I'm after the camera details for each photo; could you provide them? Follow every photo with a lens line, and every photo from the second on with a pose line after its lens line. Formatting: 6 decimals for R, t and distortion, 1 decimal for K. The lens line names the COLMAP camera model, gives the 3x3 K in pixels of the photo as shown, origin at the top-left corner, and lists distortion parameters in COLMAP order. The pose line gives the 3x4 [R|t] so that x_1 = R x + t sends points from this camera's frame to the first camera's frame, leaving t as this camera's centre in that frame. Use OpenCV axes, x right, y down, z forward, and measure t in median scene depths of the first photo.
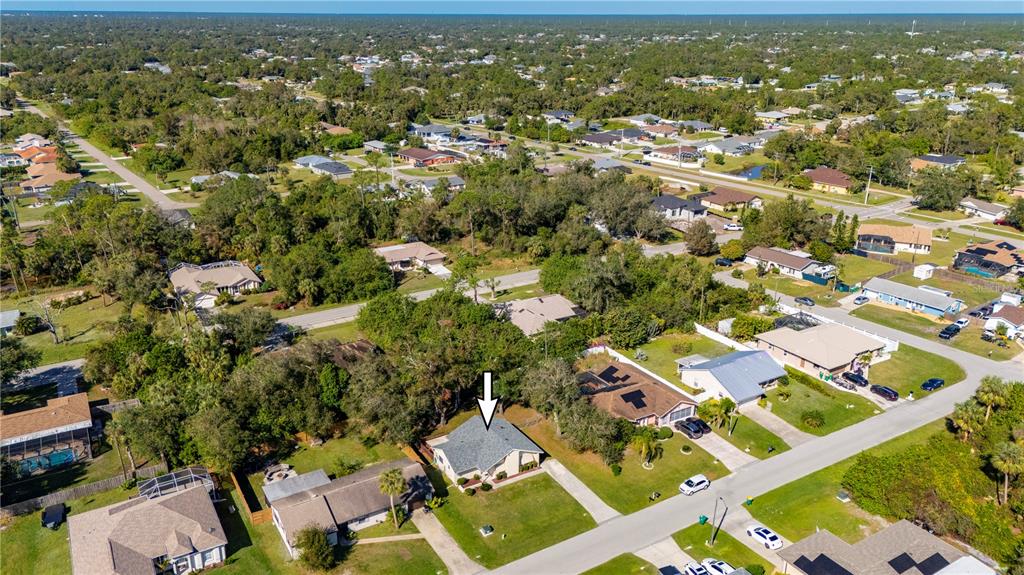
lens RADIAL K [[747.3, 0, 504.9], [0, 747.3, 287.6], [0, 0, 1]] dist [0.067748, -0.059215]
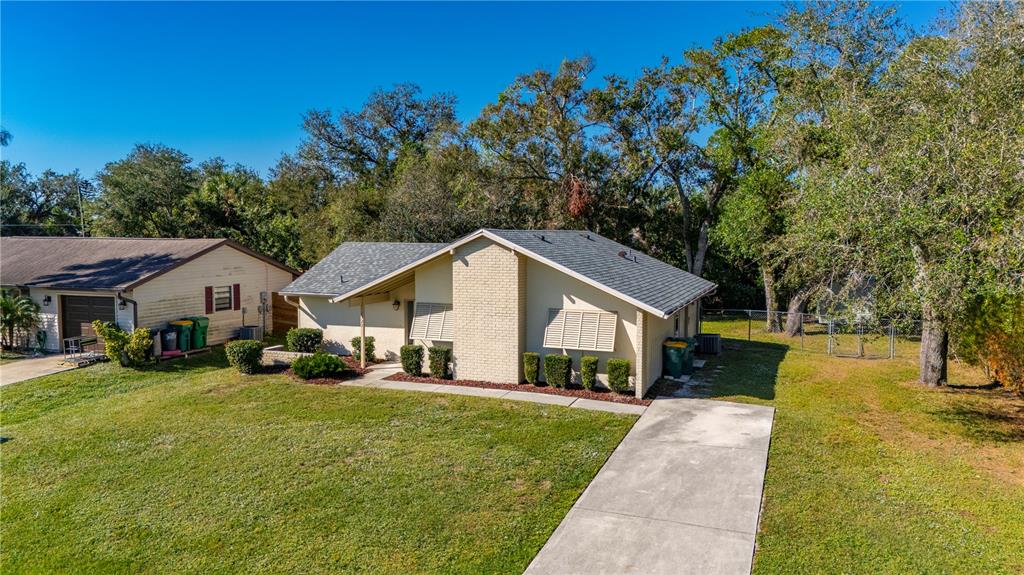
lens RADIAL K [[747.3, 0, 511.7], [0, 747.3, 285.0], [0, 0, 1]] dist [0.067748, -0.059215]
pose [[0.613880, 0.060045, -0.787113, 0.134449], [-0.270194, 0.952859, -0.138039, 0.199862], [0.741719, 0.297413, 0.601165, 0.700243]]
